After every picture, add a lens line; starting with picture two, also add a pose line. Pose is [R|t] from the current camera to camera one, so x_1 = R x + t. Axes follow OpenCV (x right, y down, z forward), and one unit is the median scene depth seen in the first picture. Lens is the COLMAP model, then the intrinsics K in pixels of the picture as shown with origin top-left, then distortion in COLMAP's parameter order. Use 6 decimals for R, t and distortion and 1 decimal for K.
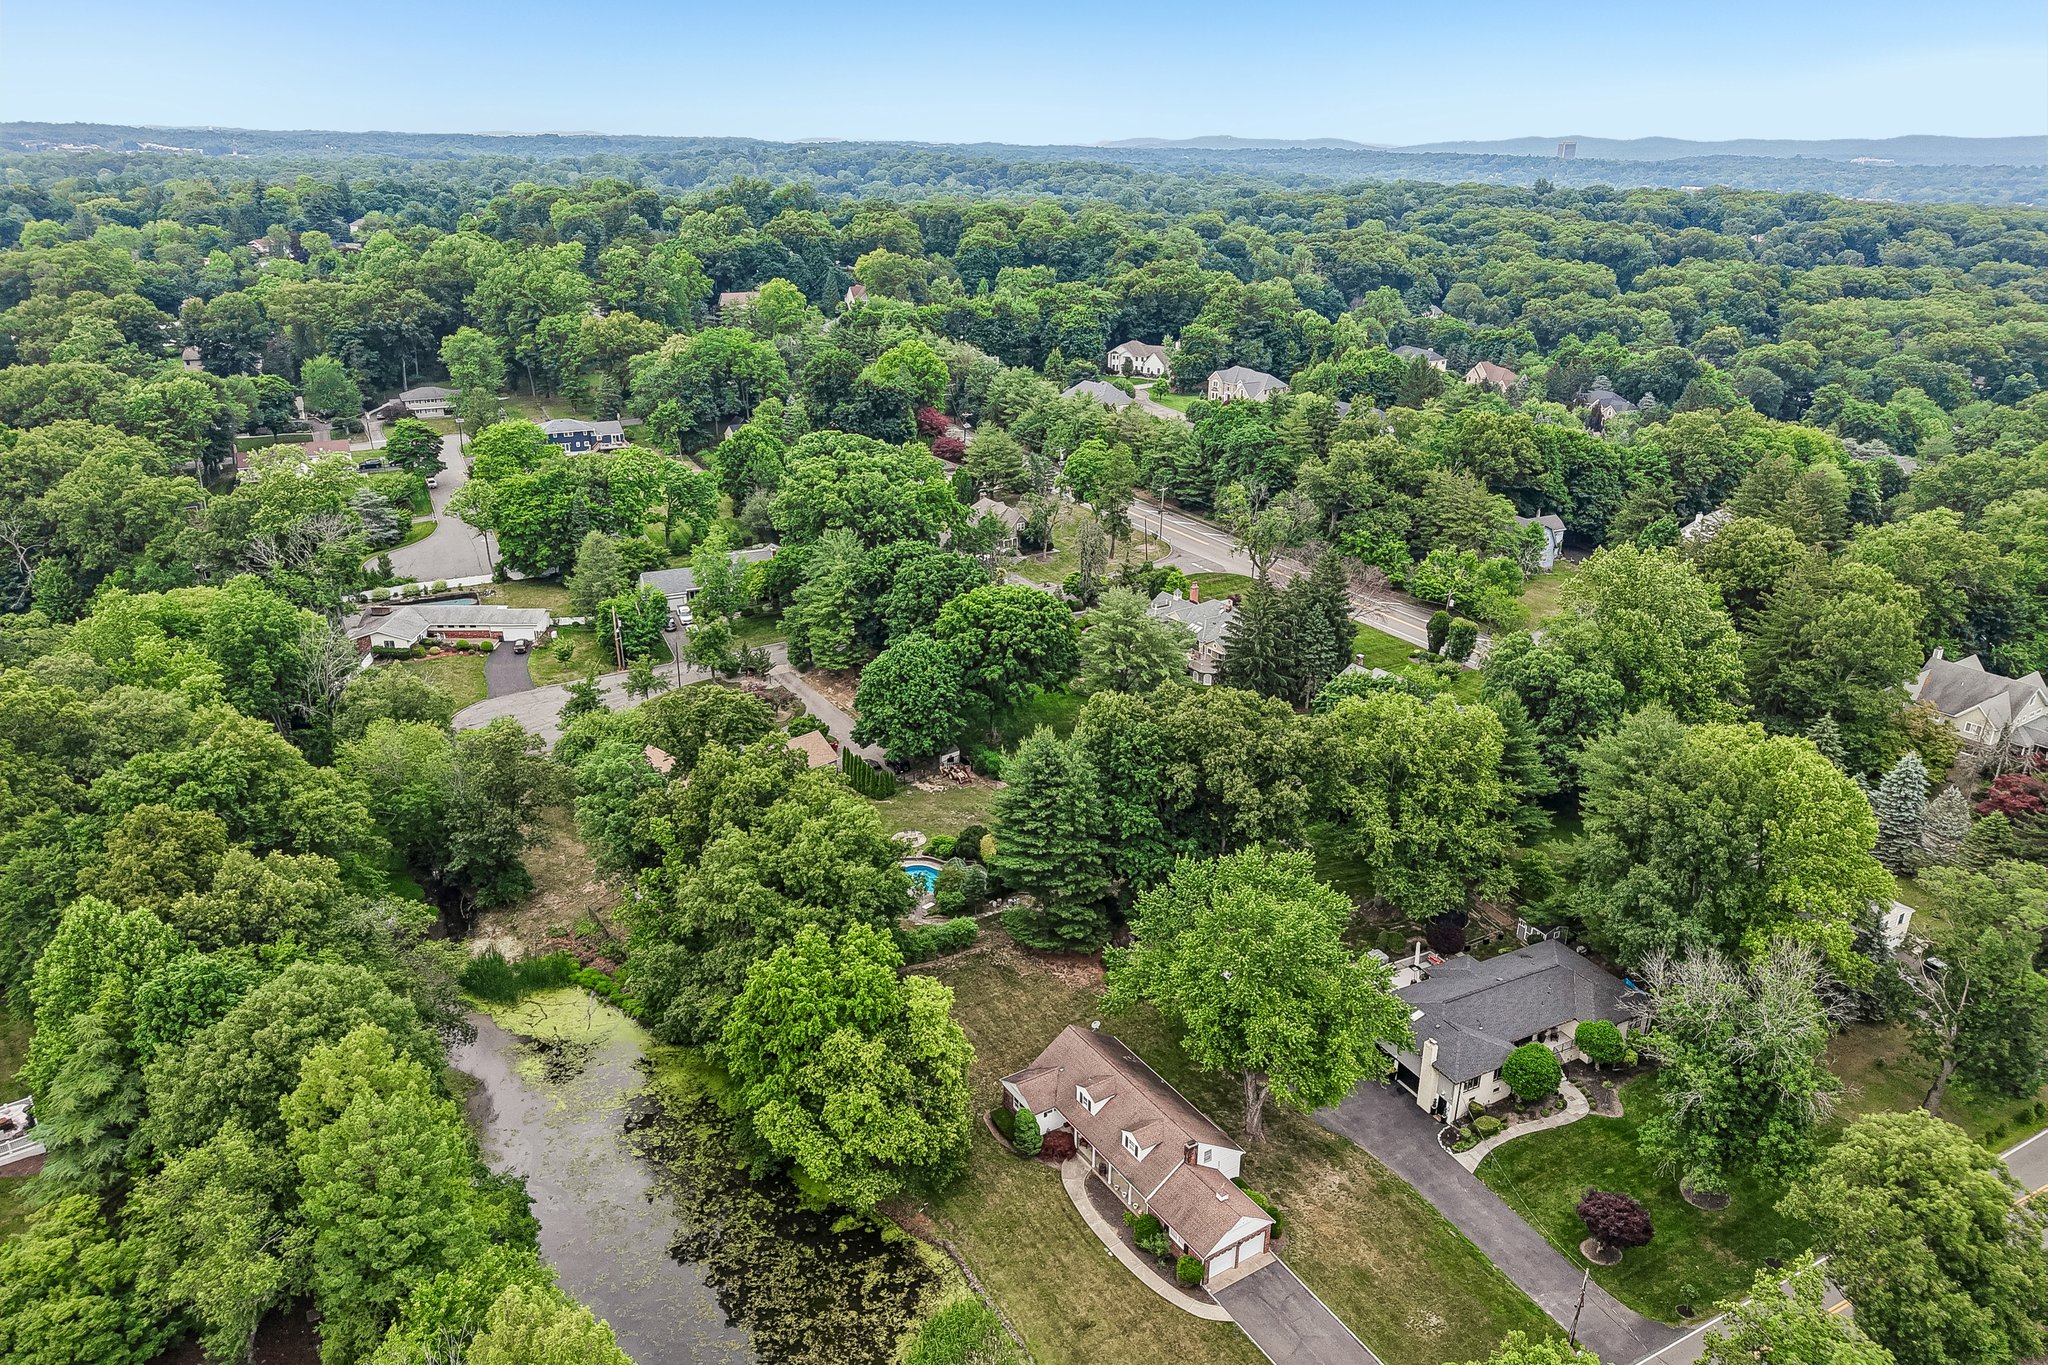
lens RADIAL K [[1366.6, 0, 1024.0], [0, 1366.6, 682.5], [0, 0, 1]] dist [0.036988, -0.047713]
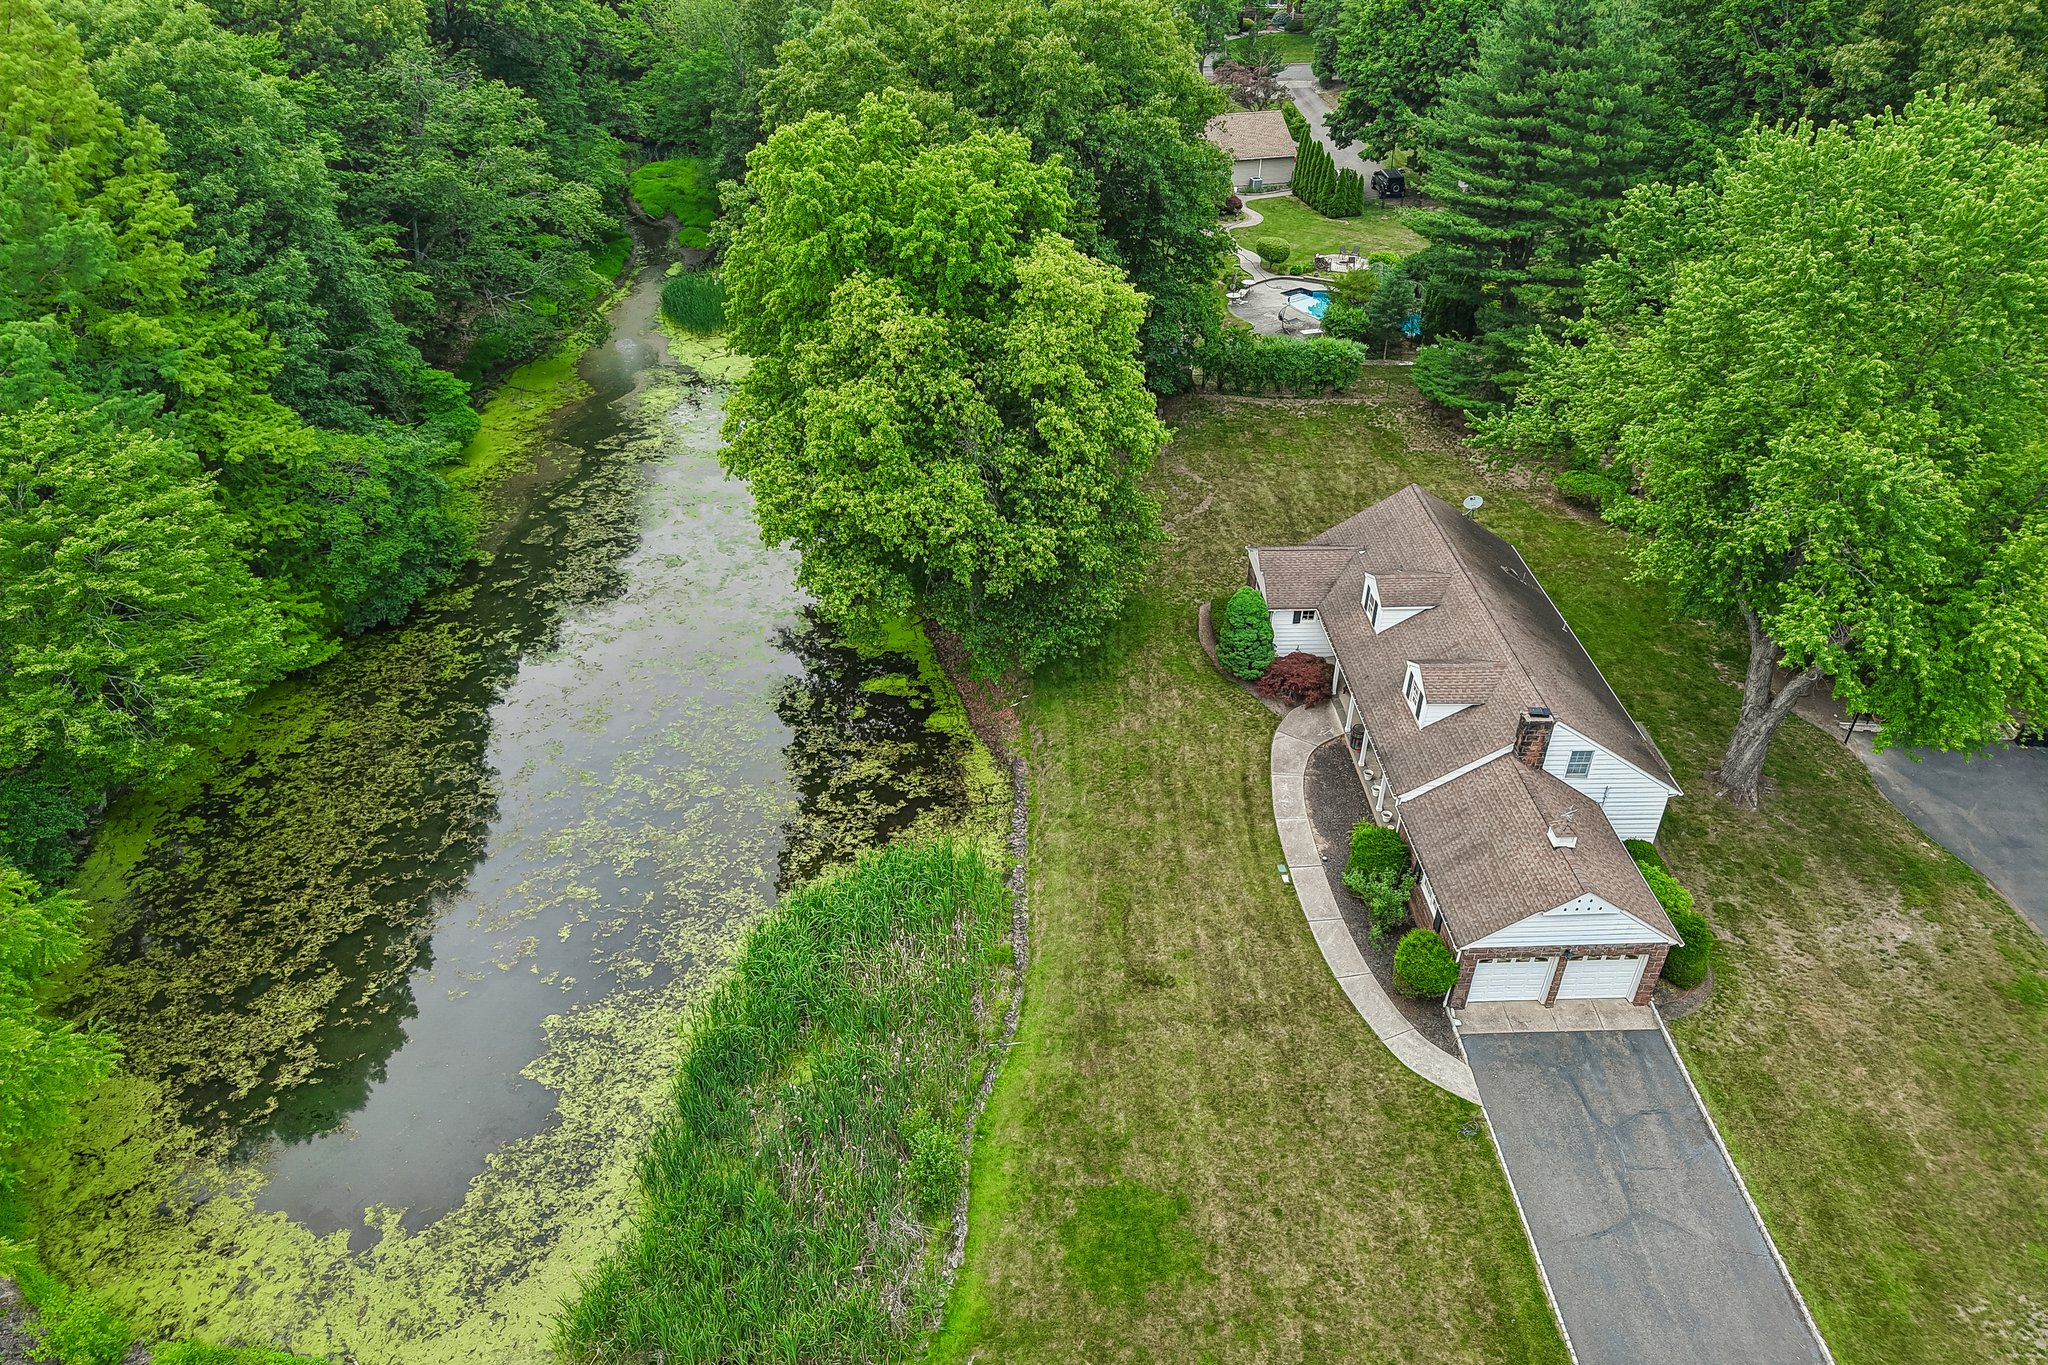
lens RADIAL K [[1366.6, 0, 1024.0], [0, 1366.6, 682.5], [0, 0, 1]] dist [0.036988, -0.047713]
pose [[0.863063, 0.283543, -0.418002, 0.096860], [-0.184800, 0.947452, 0.261122, 0.148540], [0.470076, -0.148118, 0.870109, 0.337664]]
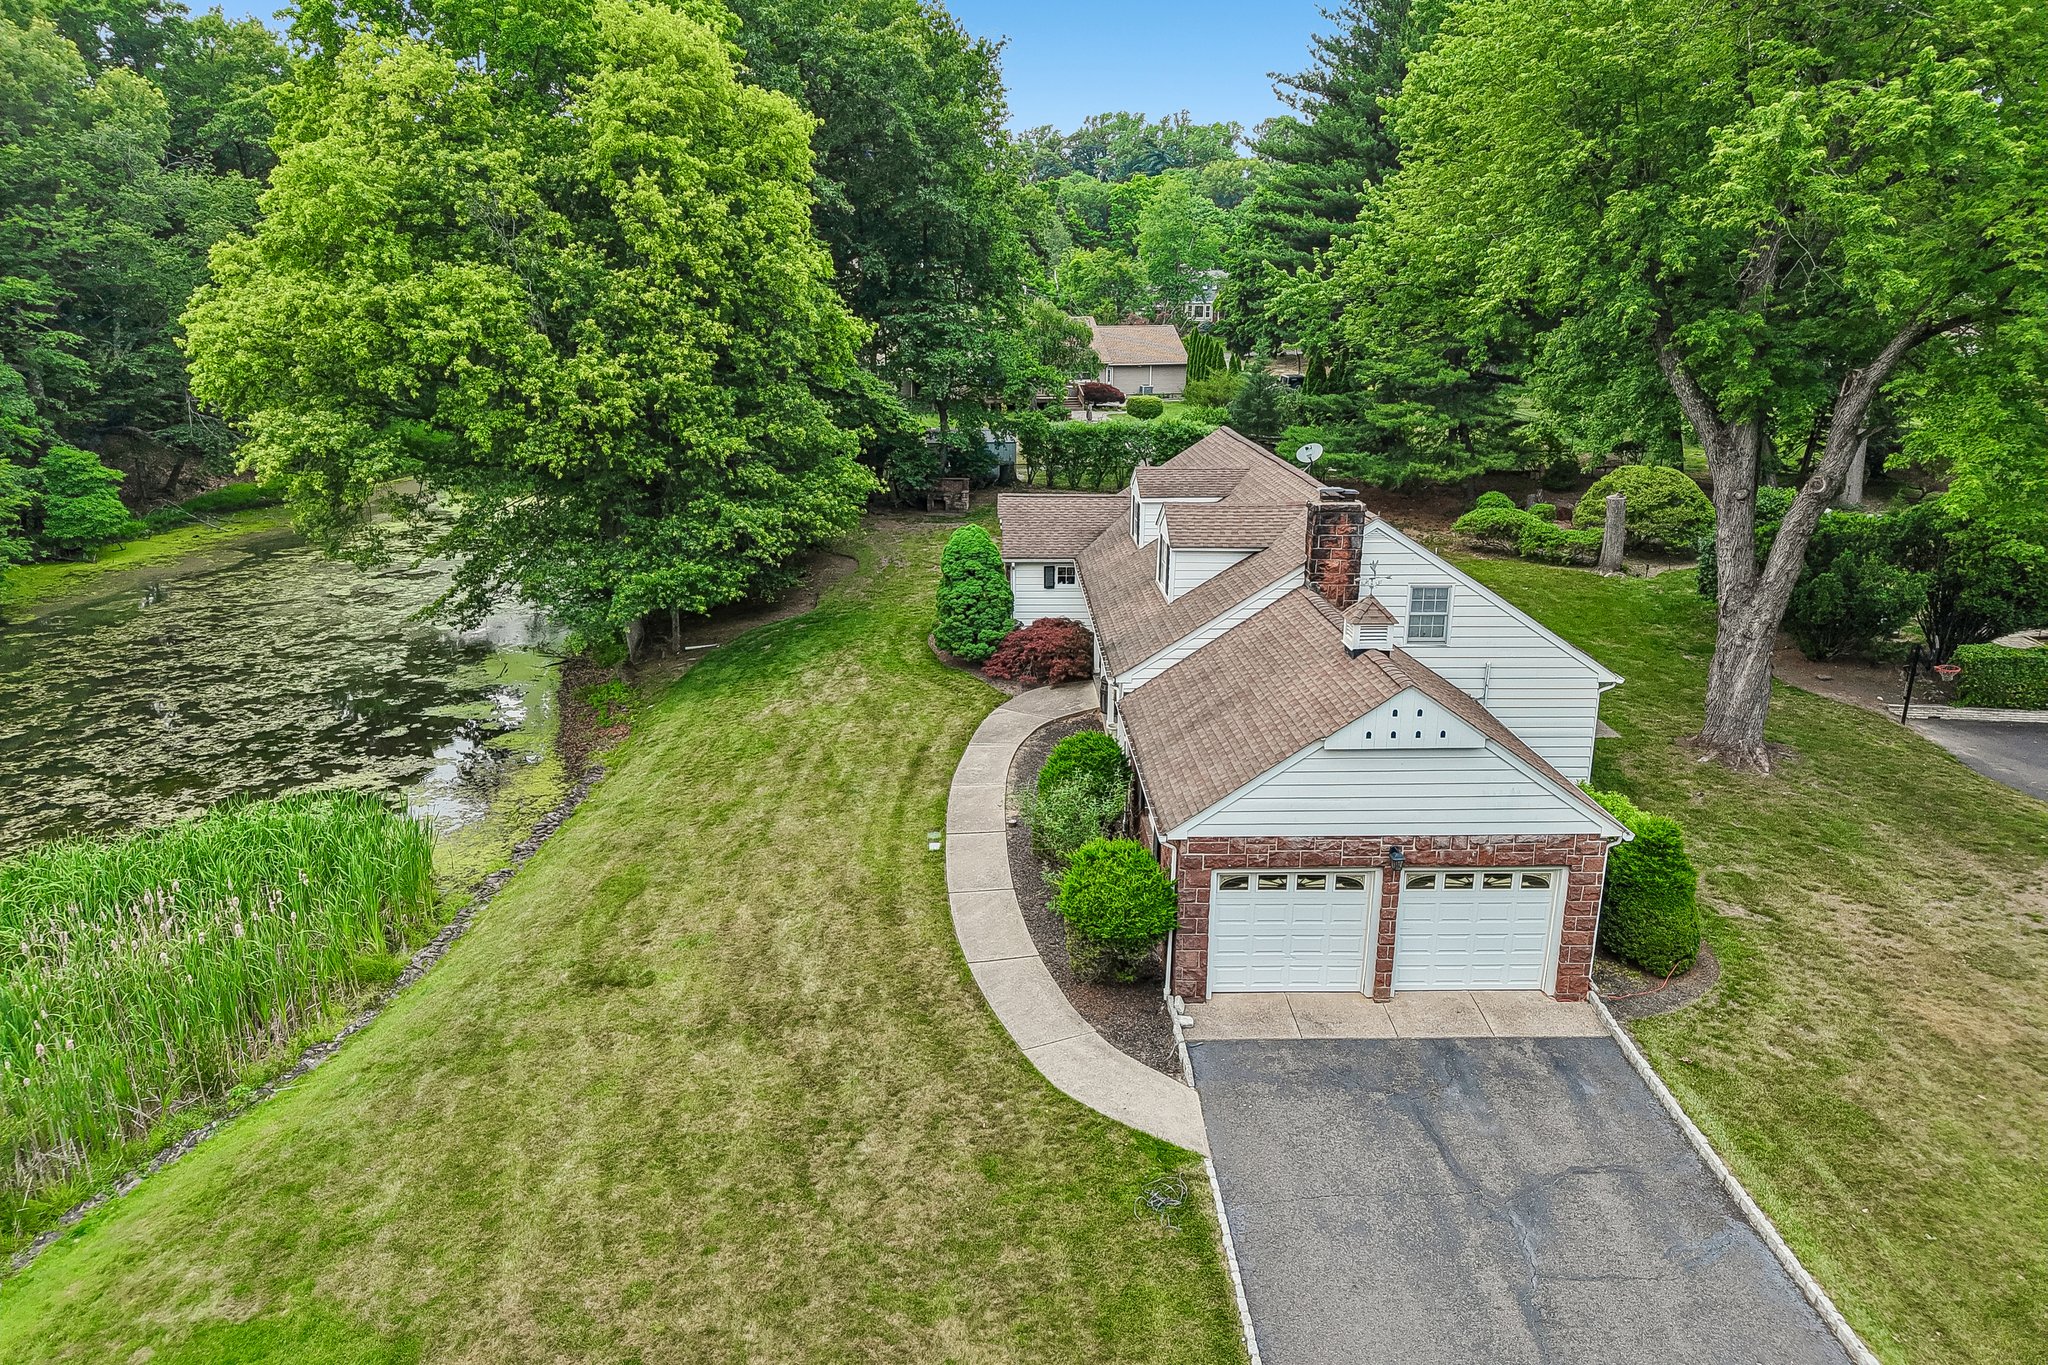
lens RADIAL K [[1367.6, 0, 1024.0], [0, 1367.6, 682.5], [0, 0, 1]] dist [0.042584, -0.046100]
pose [[0.856572, 0.140128, -0.496638, 0.121061], [-0.184814, 0.981888, -0.041713, 0.235590], [0.481797, 0.127516, 0.866955, 0.467101]]
